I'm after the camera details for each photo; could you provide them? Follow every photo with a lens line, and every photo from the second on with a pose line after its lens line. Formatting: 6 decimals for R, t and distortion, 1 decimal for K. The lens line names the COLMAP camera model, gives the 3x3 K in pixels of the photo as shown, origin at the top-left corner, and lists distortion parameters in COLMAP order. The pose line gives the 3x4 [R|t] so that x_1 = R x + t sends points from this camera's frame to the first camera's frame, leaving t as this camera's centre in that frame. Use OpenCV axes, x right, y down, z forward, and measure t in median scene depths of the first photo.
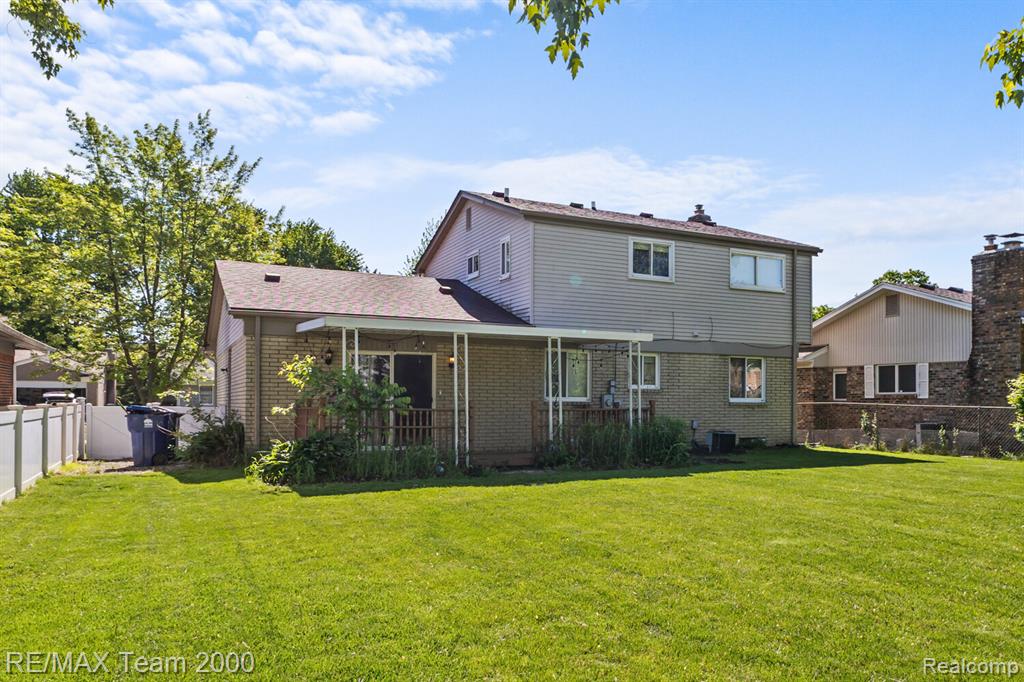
lens RADIAL K [[442.8, 0, 512.0], [0, 442.8, 341.0], [0, 0, 1]] dist [0.001539, 0.000312]
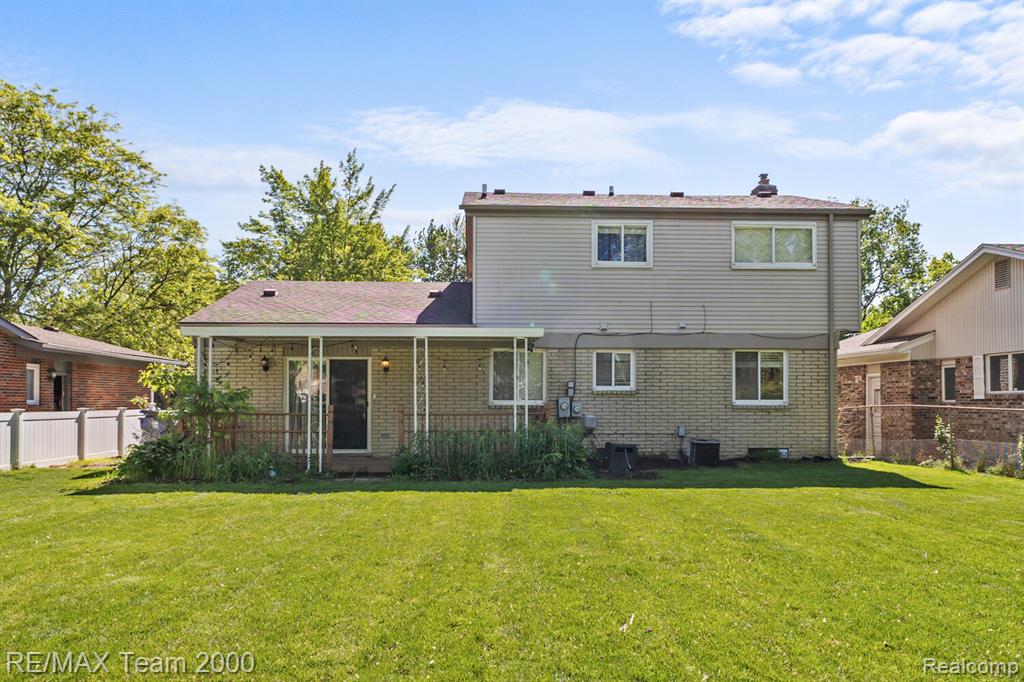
lens RADIAL K [[447.3, 0, 506.0], [0, 447.3, 341.2], [0, 0, 1]] dist [0.003372, -0.000193]
pose [[0.966309, -0.040093, -0.254241, 0.304617], [0.038508, 0.999195, -0.011207, 0.011135], [0.254486, 0.001039, 0.967076, 0.076851]]
